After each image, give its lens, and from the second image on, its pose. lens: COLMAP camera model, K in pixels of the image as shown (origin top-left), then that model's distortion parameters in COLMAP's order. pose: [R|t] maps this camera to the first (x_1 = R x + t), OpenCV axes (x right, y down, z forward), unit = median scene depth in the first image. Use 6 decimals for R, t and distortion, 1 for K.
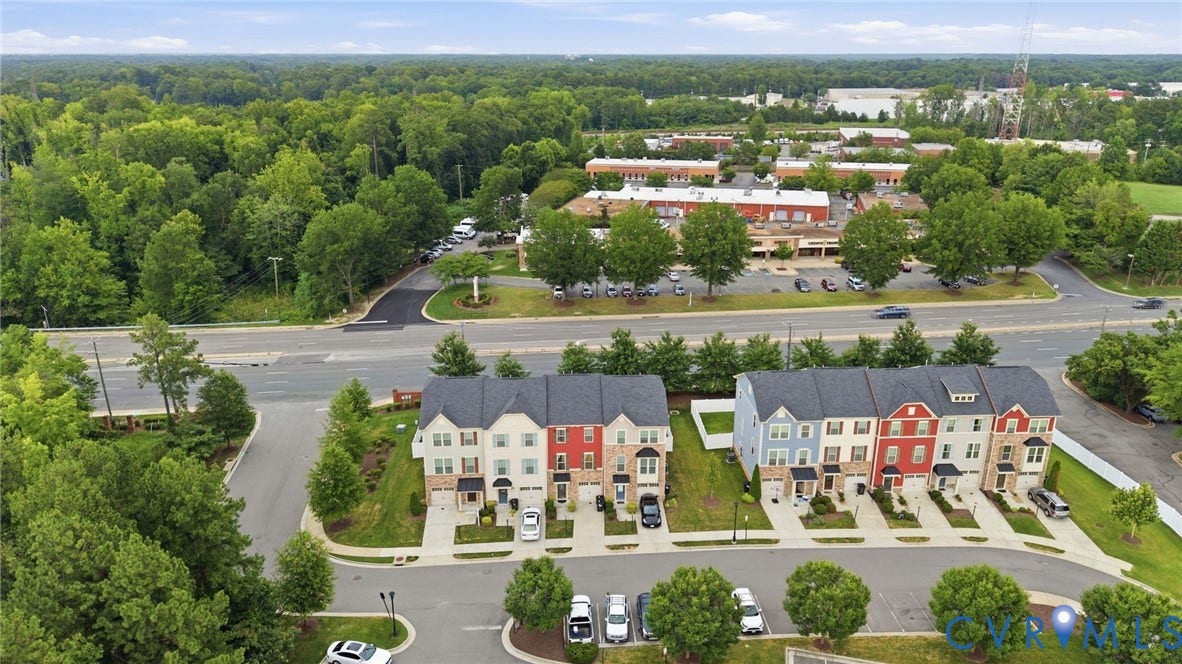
lens RADIAL K [[824.5, 0, 601.4], [0, 824.5, 327.5], [0, 0, 1]] dist [0.043885, -0.036984]
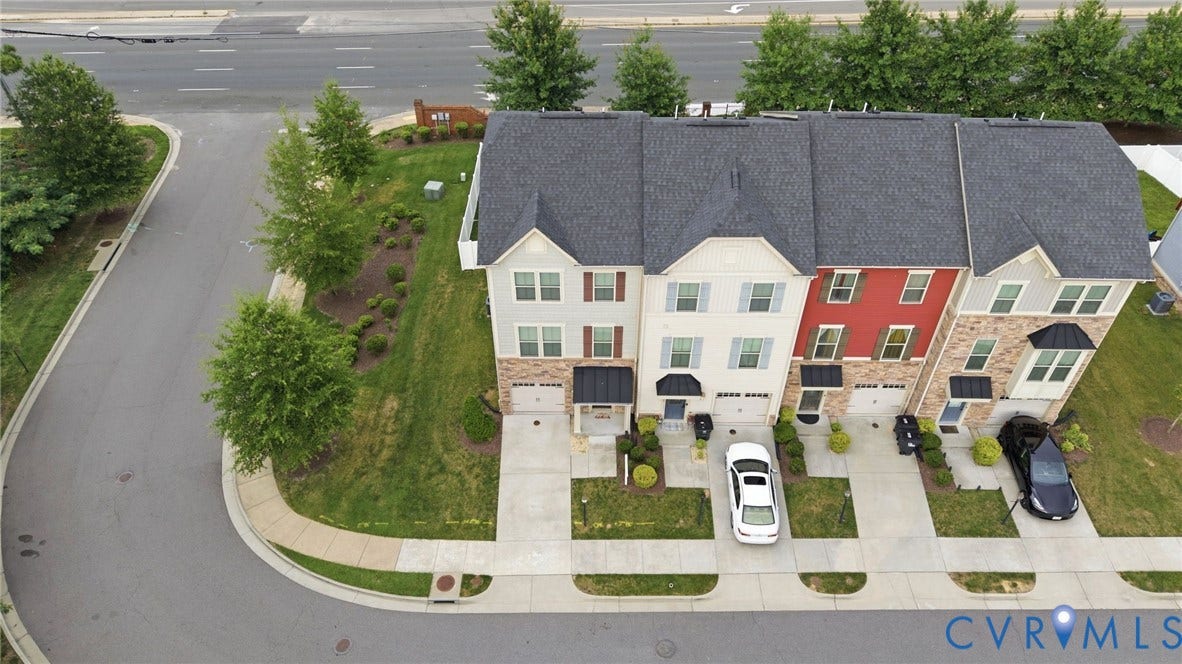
lens RADIAL K [[824.5, 0, 590.6], [0, 824.5, 326.7], [0, 0, 1]] dist [0.043885, -0.036984]
pose [[0.997786, 0.044924, -0.049044, -0.145479], [-0.022231, 0.920261, 0.390673, -0.000185], [0.062684, -0.388718, 0.919222, 0.626435]]
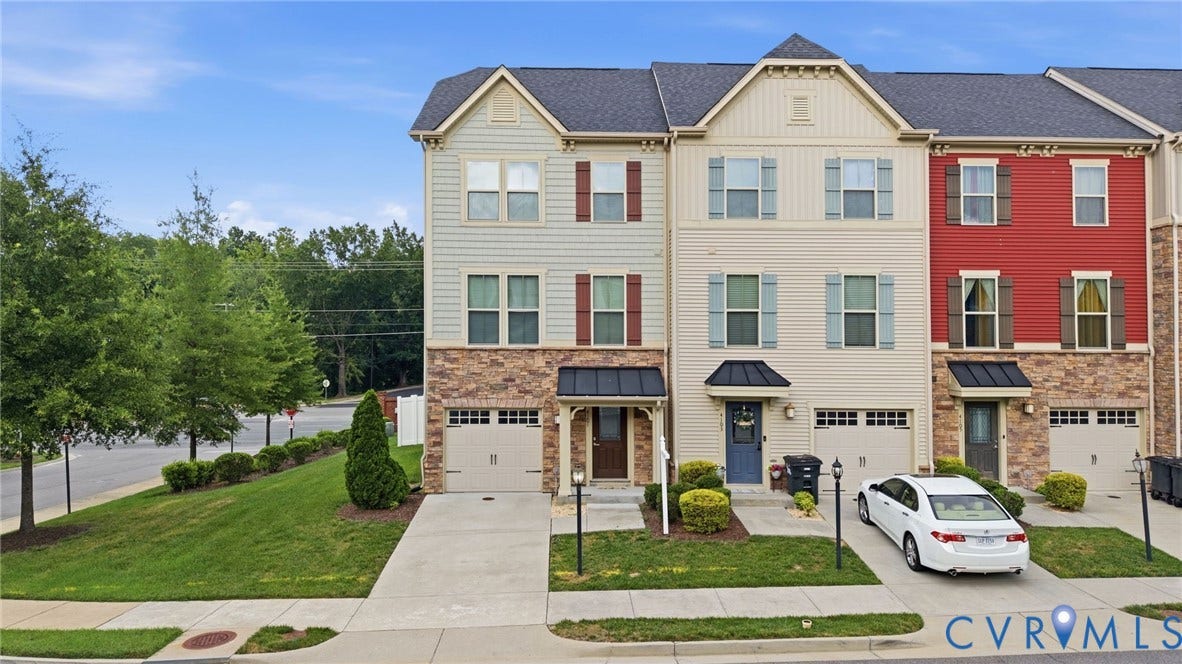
lens RADIAL K [[824.5, 0, 607.6], [0, 824.5, 310.4], [0, 0, 1]] dist [0.043885, -0.036984]
pose [[0.999536, -0.006298, -0.029807, -0.152162], [-0.005694, 0.922539, -0.385862, 0.261686], [0.029929, 0.385852, 0.922075, 0.775043]]
